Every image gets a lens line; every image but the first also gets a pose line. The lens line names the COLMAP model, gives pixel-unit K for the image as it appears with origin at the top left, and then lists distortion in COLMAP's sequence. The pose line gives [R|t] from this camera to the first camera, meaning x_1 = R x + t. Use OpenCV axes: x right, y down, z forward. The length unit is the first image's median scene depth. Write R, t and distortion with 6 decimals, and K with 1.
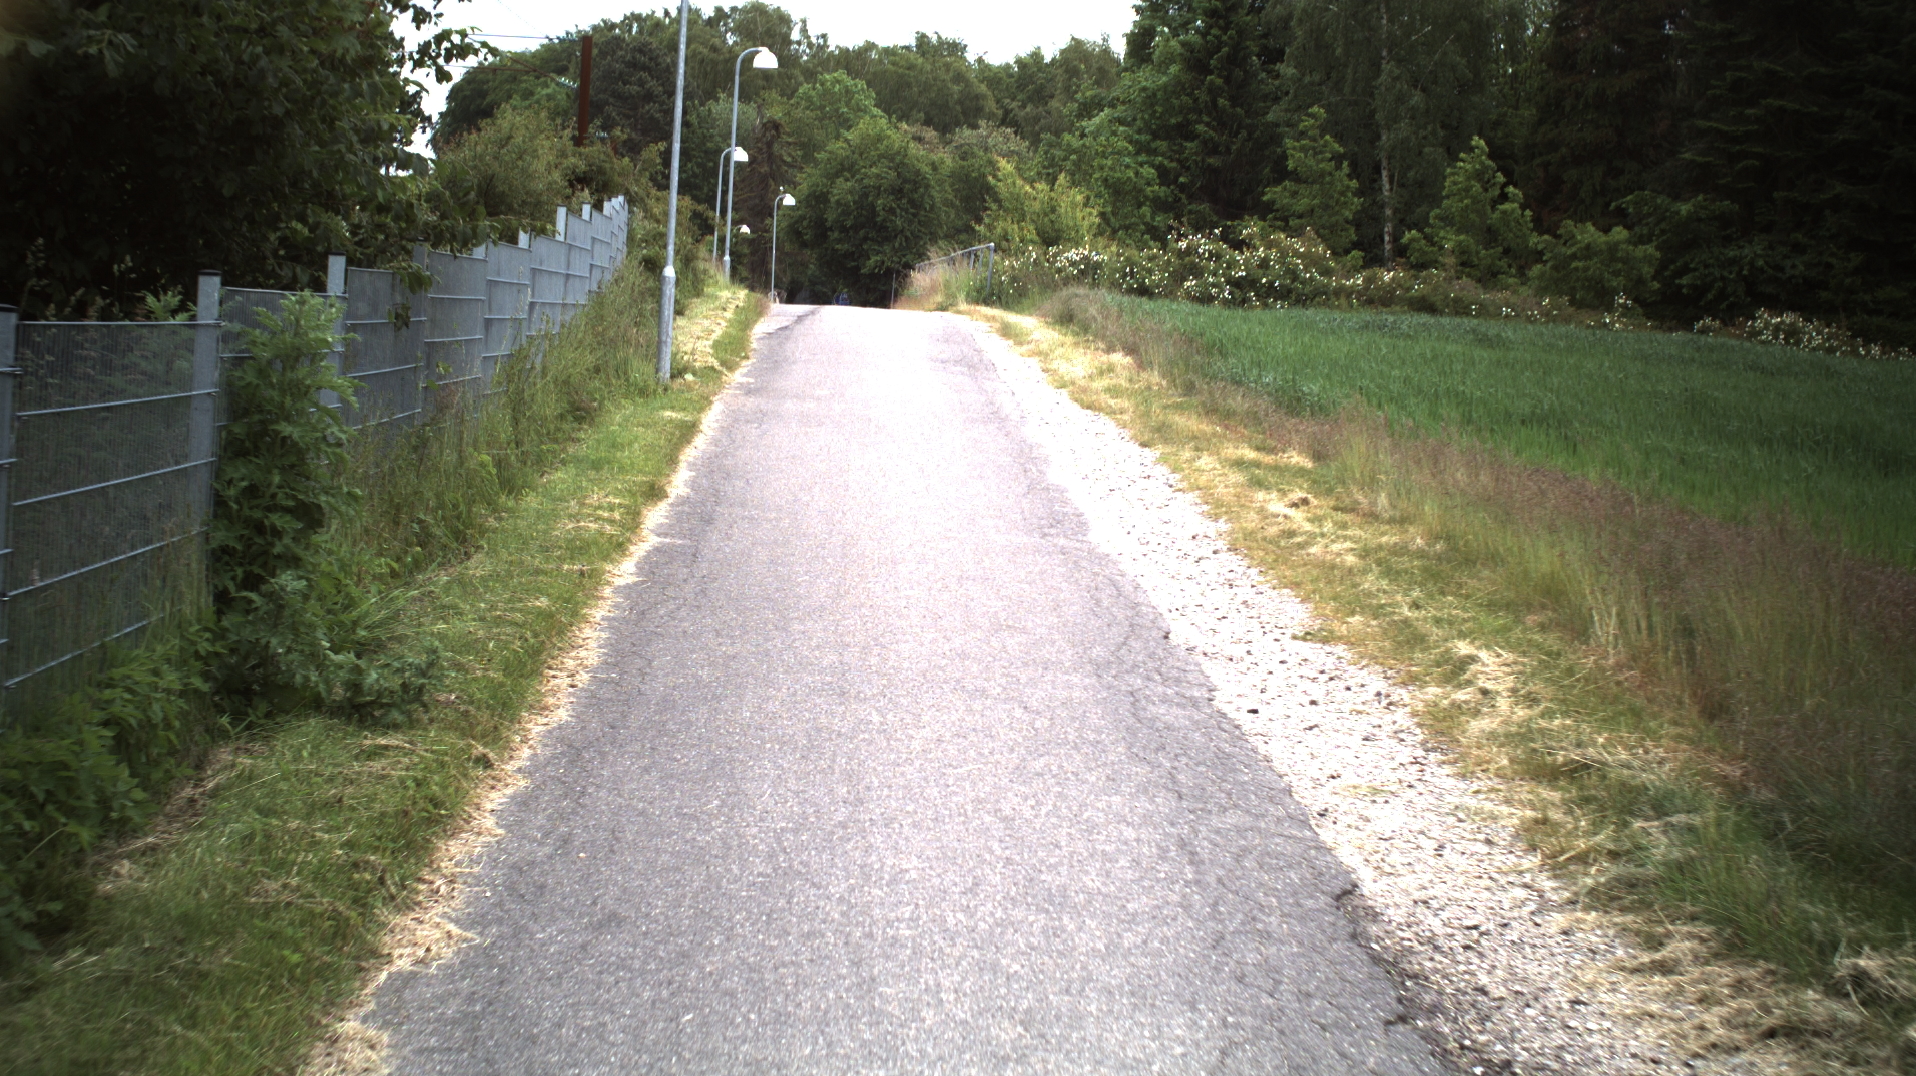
lens RADIAL K [[3380.1, 0, 958.0], [0, 3380.1, 538.0], [0, 0, 1]] dist [-0.313513, 0.504332]
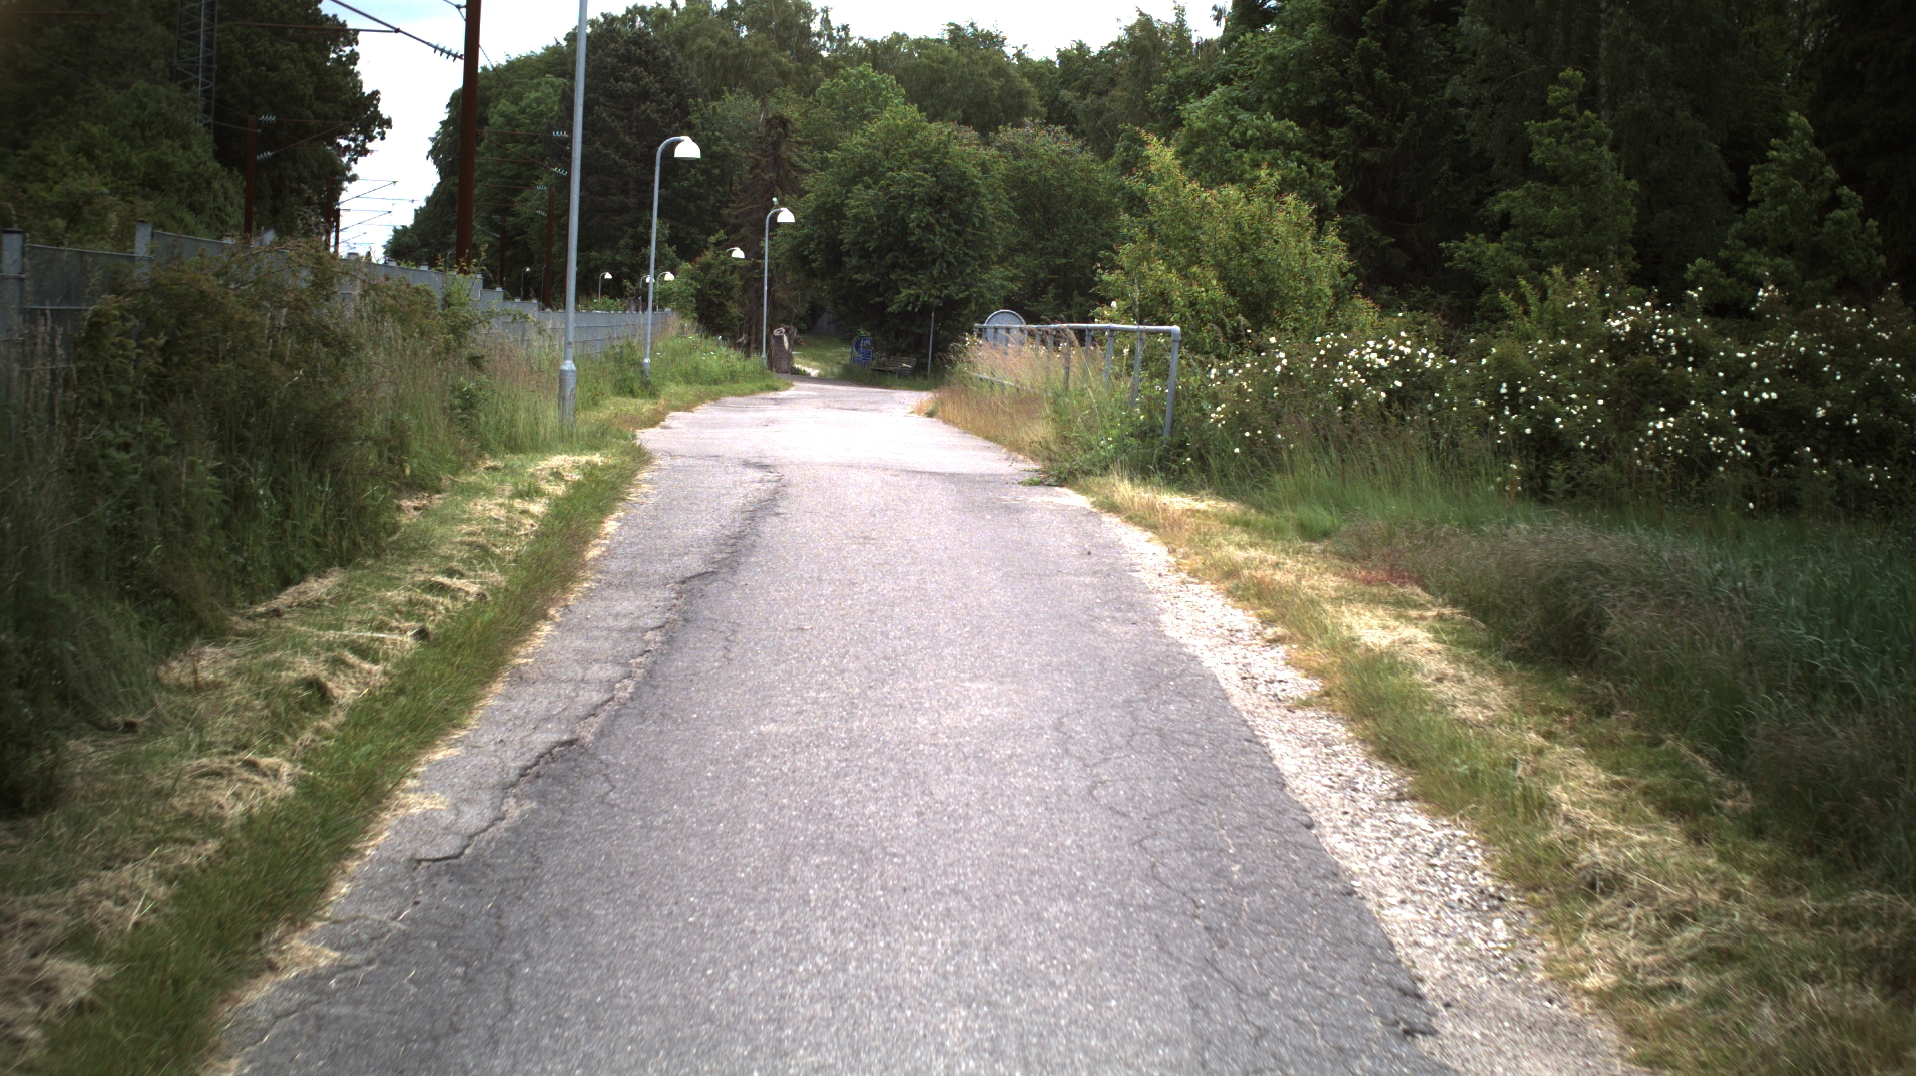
lens RADIAL K [[3380.1, 0, 958.0], [0, 3380.1, 538.0], [0, 0, 1]] dist [-0.313513, 0.504332]
pose [[0.999866, -0.012478, -0.010640, -0.008562], [0.012456, 0.999920, -0.002068, -0.037562], [0.010665, 0.001935, 0.999941, 0.356441]]
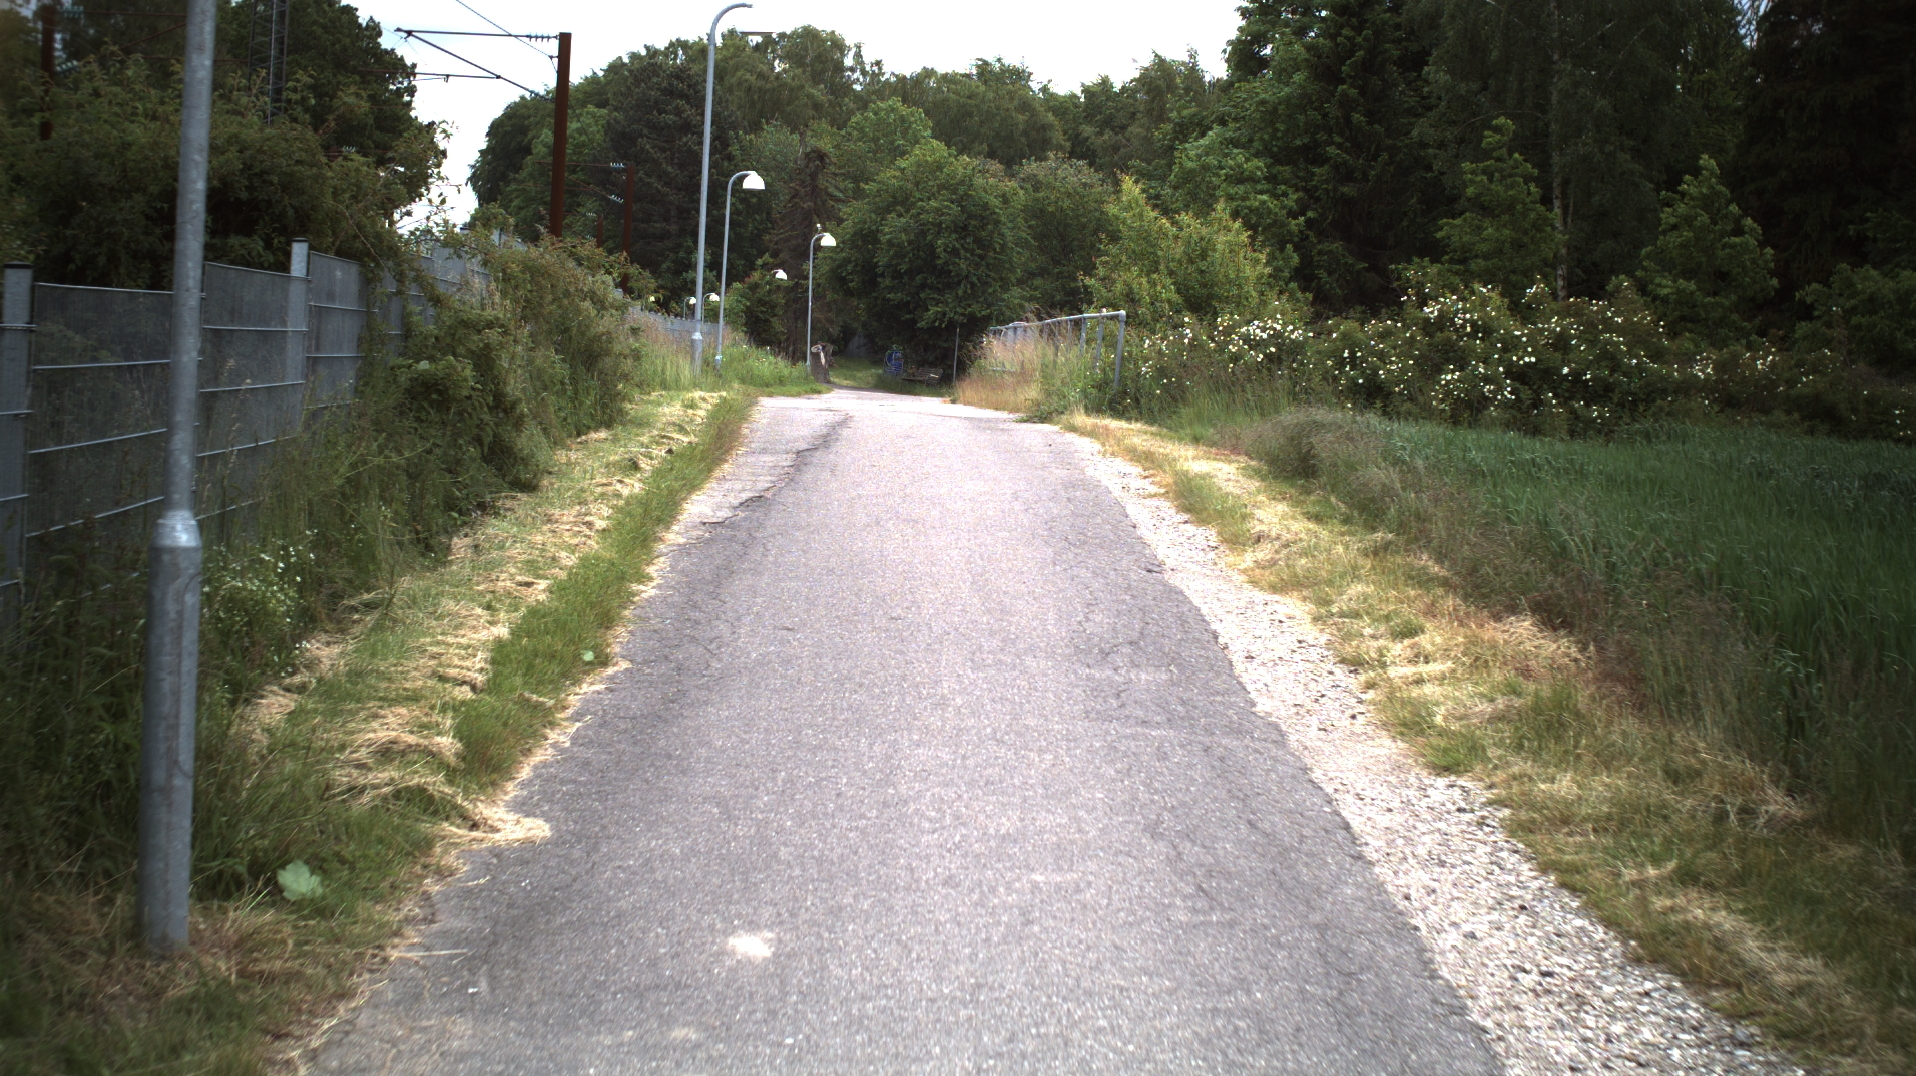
lens RADIAL K [[3380.1, 0, 958.0], [0, 3380.1, 538.0], [0, 0, 1]] dist [-0.313513, 0.504332]
pose [[0.999823, -0.005132, -0.018118, -0.005789], [0.004931, 0.999926, -0.011110, -0.024390], [0.018174, 0.011019, 0.999774, 0.237605]]
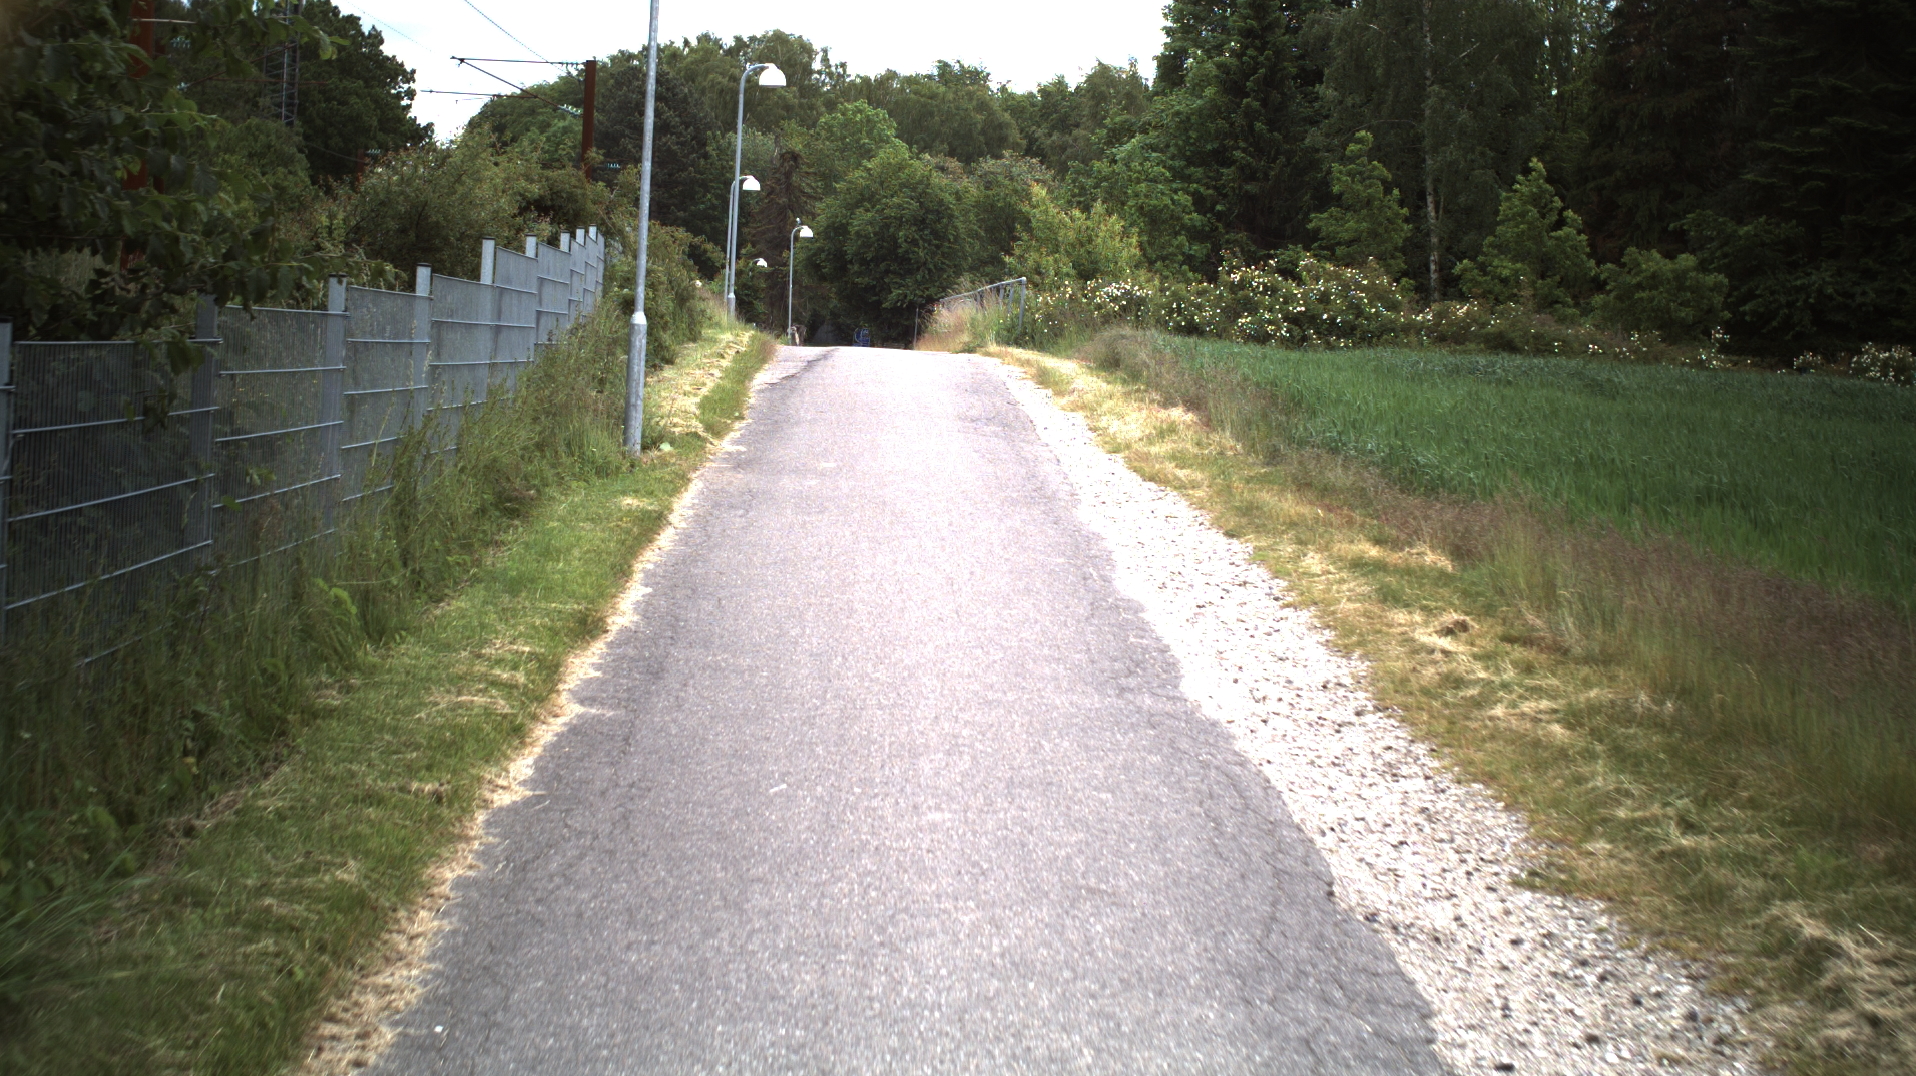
lens RADIAL K [[3380.1, 0, 958.0], [0, 3380.1, 538.0], [0, 0, 1]] dist [-0.313513, 0.504332]
pose [[0.999946, -0.007103, -0.007552, -0.000793], [0.007033, 0.999932, -0.009258, -0.005738], [0.007617, 0.009204, 0.999929, 0.059331]]
